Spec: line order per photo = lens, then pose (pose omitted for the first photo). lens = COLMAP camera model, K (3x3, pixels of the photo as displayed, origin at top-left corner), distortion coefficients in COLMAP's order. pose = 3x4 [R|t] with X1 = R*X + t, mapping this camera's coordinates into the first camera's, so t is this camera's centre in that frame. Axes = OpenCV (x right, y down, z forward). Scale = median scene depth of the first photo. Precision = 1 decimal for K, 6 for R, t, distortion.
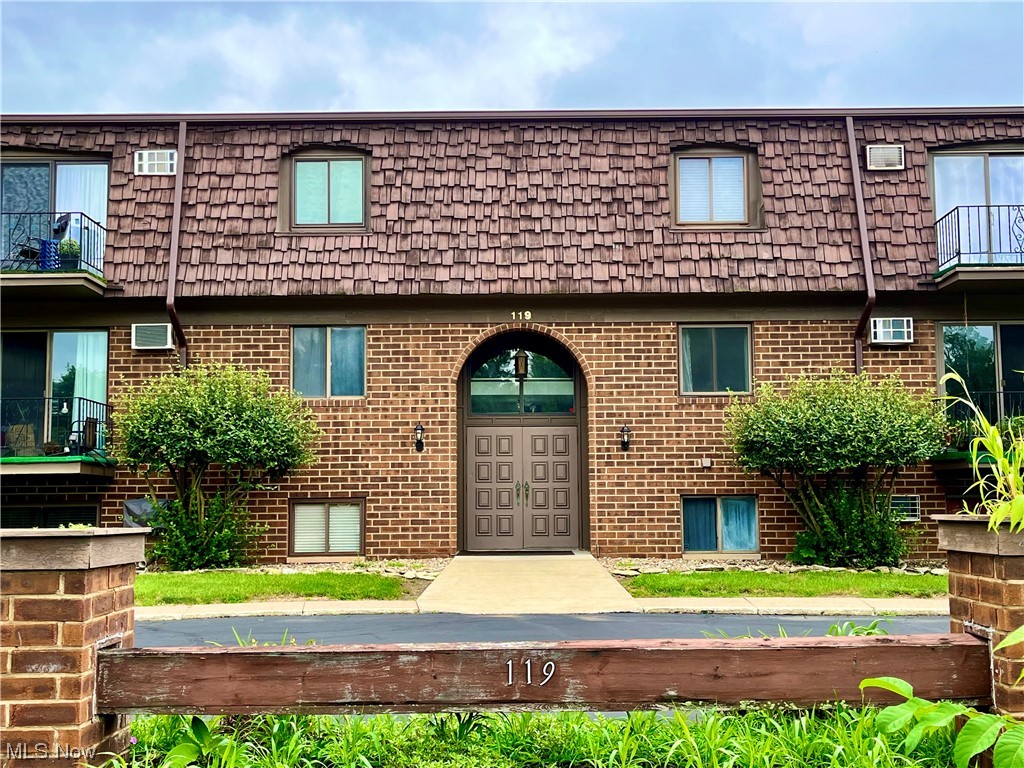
lens RADIAL K [[1671.9, 0, 512.0], [0, 1671.9, 384.0], [0, 0, 1]] dist [0.085154, 0.005124]
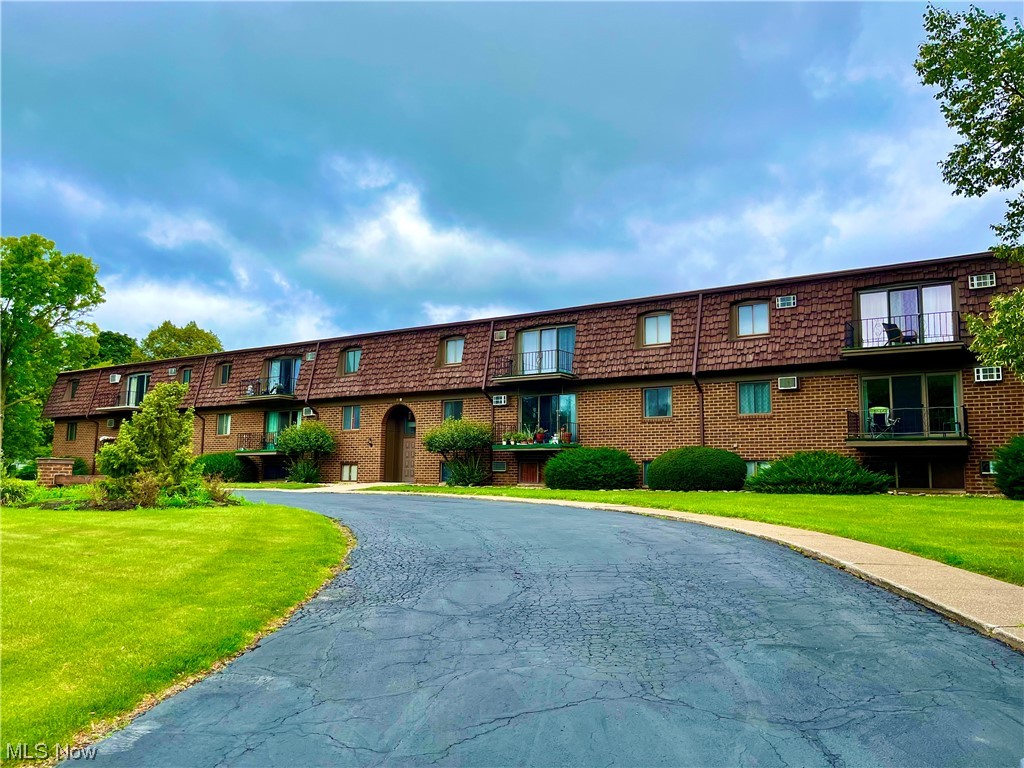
lens RADIAL K [[776.8, 0, 507.9], [0, 776.8, 394.9], [0, 0, 1]] dist [0.072274, -0.084461]
pose [[0.822664, -0.041422, -0.567017, 0.927569], [0.031321, 0.999130, -0.027547, -0.007116], [0.567664, 0.004903, 0.823245, -0.002174]]
